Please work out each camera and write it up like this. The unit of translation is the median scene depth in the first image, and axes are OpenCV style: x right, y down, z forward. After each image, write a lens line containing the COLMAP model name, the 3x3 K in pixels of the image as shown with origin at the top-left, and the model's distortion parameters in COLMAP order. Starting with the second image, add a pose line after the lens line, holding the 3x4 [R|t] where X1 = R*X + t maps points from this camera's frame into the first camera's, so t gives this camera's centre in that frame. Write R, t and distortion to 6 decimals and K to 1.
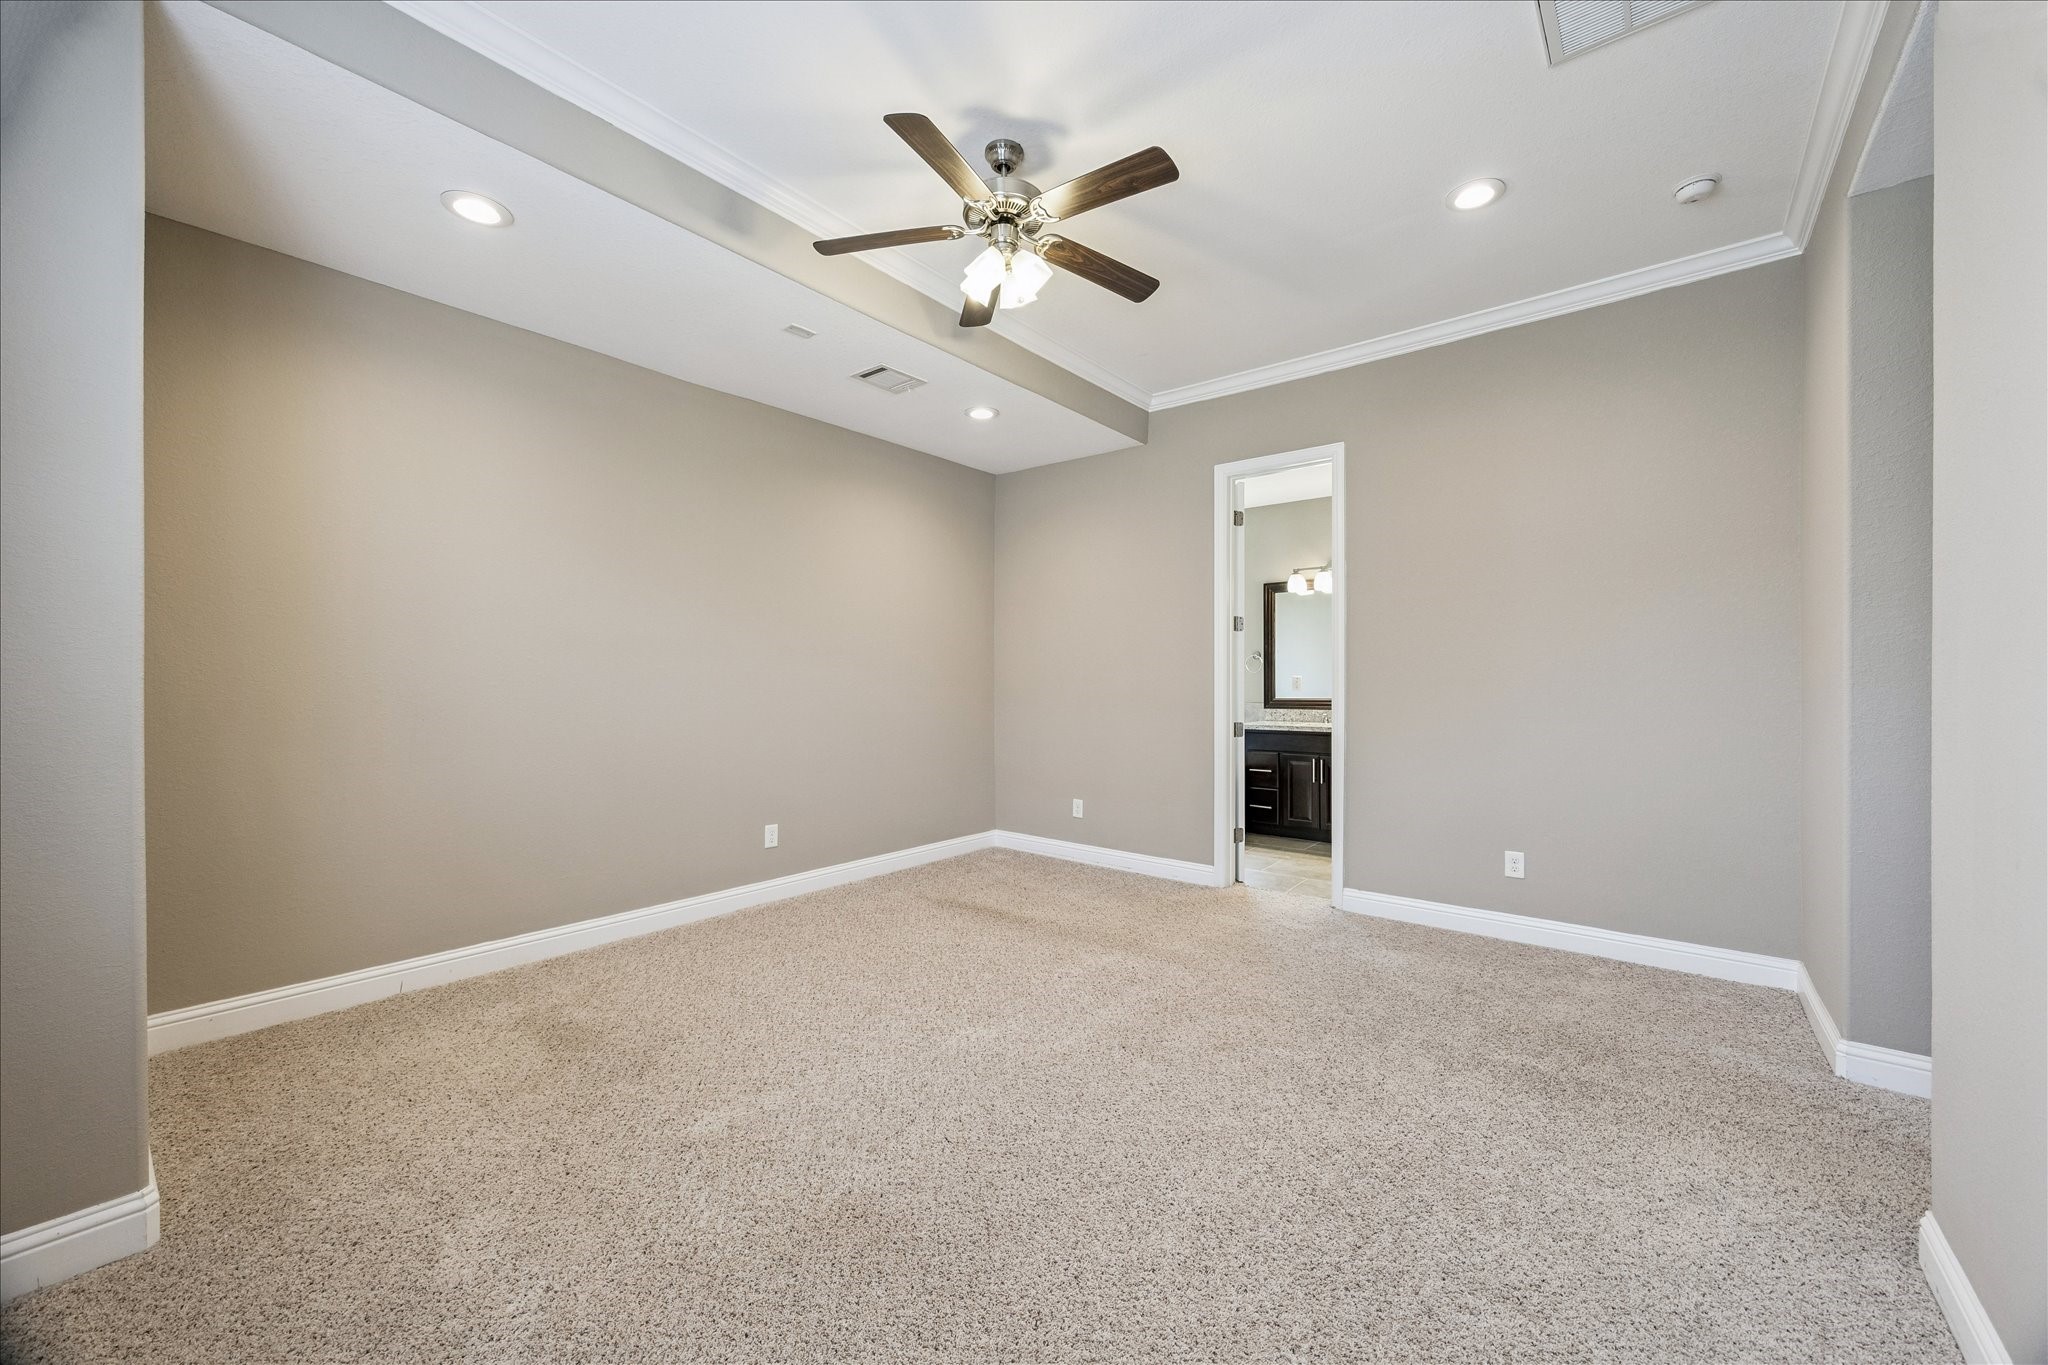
lens RADIAL K [[770.8, 0, 1024.0], [0, 770.8, 682.5], [0, 0, 1]] dist [-0.002426, -0.000135]
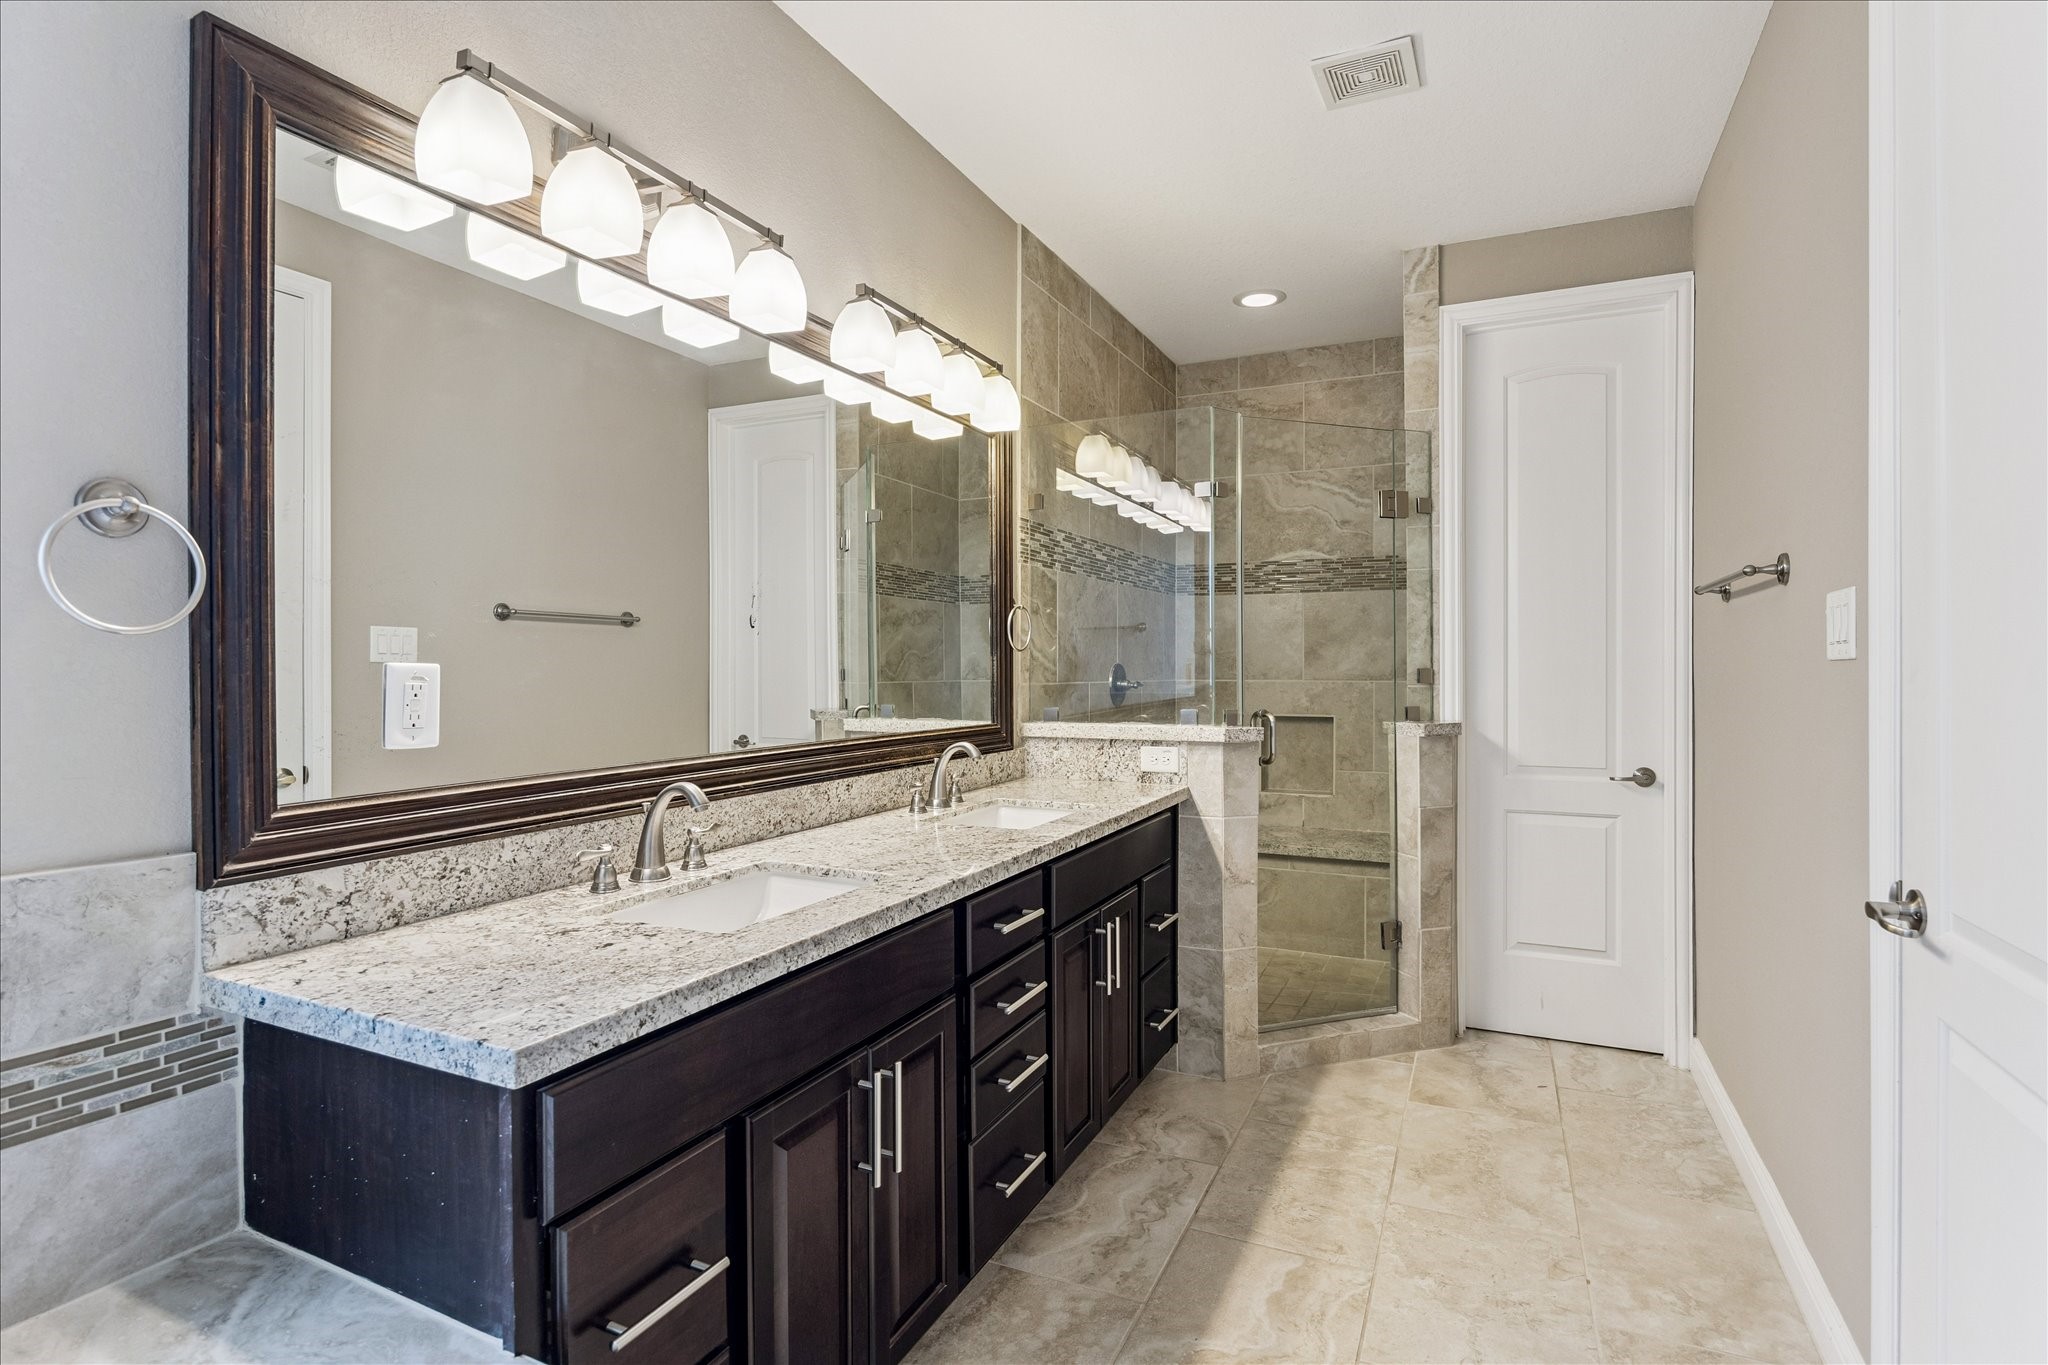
lens RADIAL K [[1005.8, 0, 1024.0], [0, 1005.8, 682.5], [0, 0, 1]] dist [0.016343, -0.000038]
pose [[-0.228553, -0.016526, 0.973391, 0.093081], [0.002188, 0.999845, 0.017488, -0.007453], [-0.973529, 0.006127, -0.228481, 0.897321]]
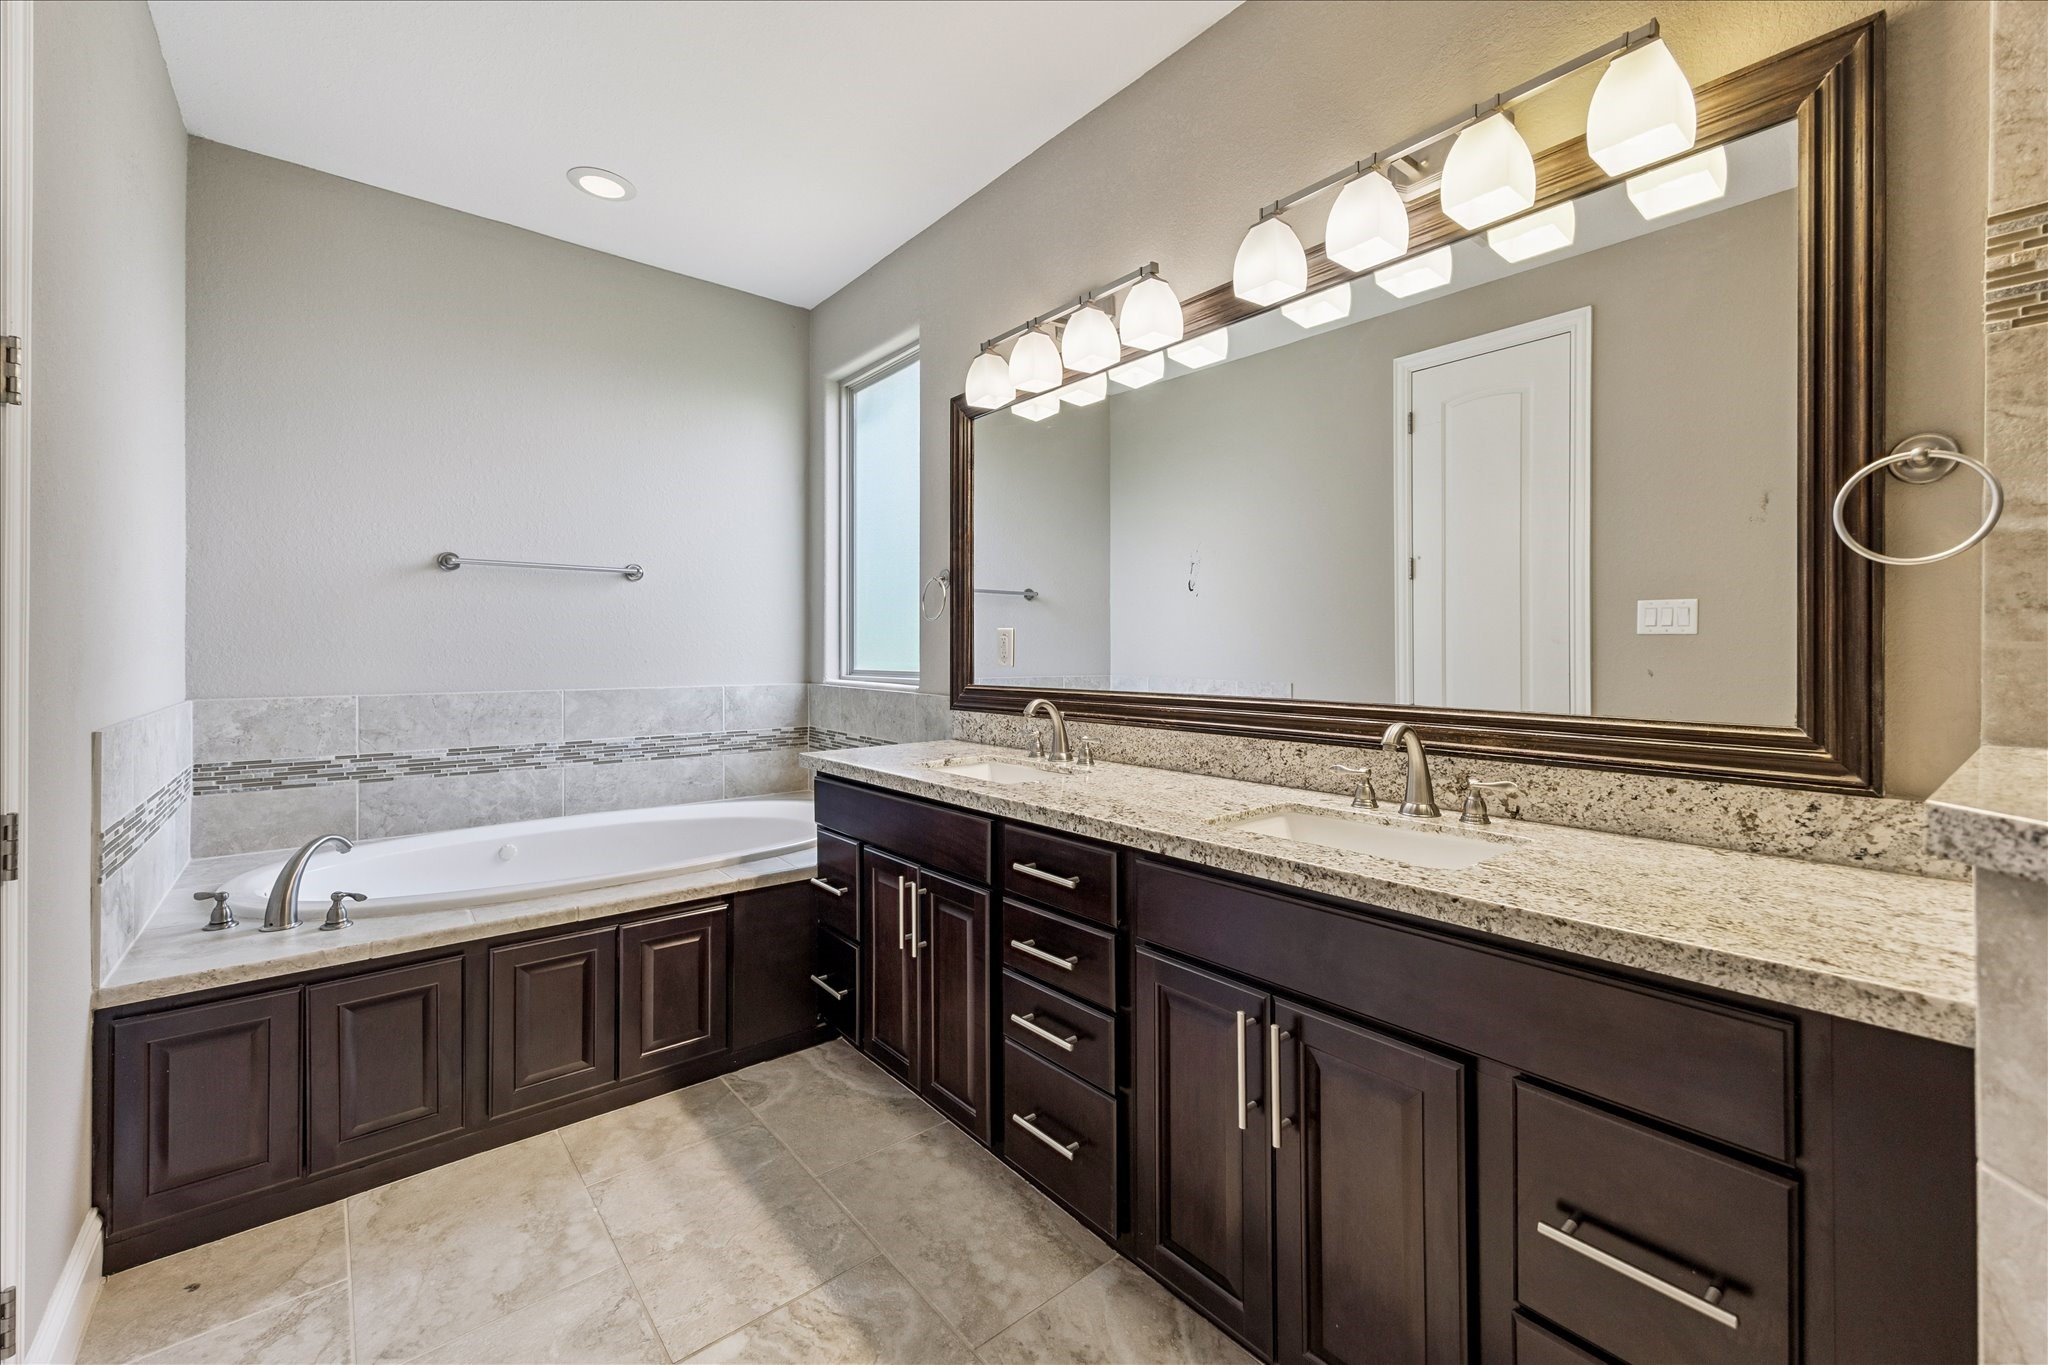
lens RADIAL K [[815.9, 0, 1029.6], [0, 815.9, 651.8], [0, 0, 1]] dist [-0.000760, 0.000002]
pose [[0.982869, 0.001373, -0.184302, 0.430507], [-0.001683, 0.999997, -0.001522, 0.004189], [0.184300, 0.001806, 0.982868, 0.588854]]
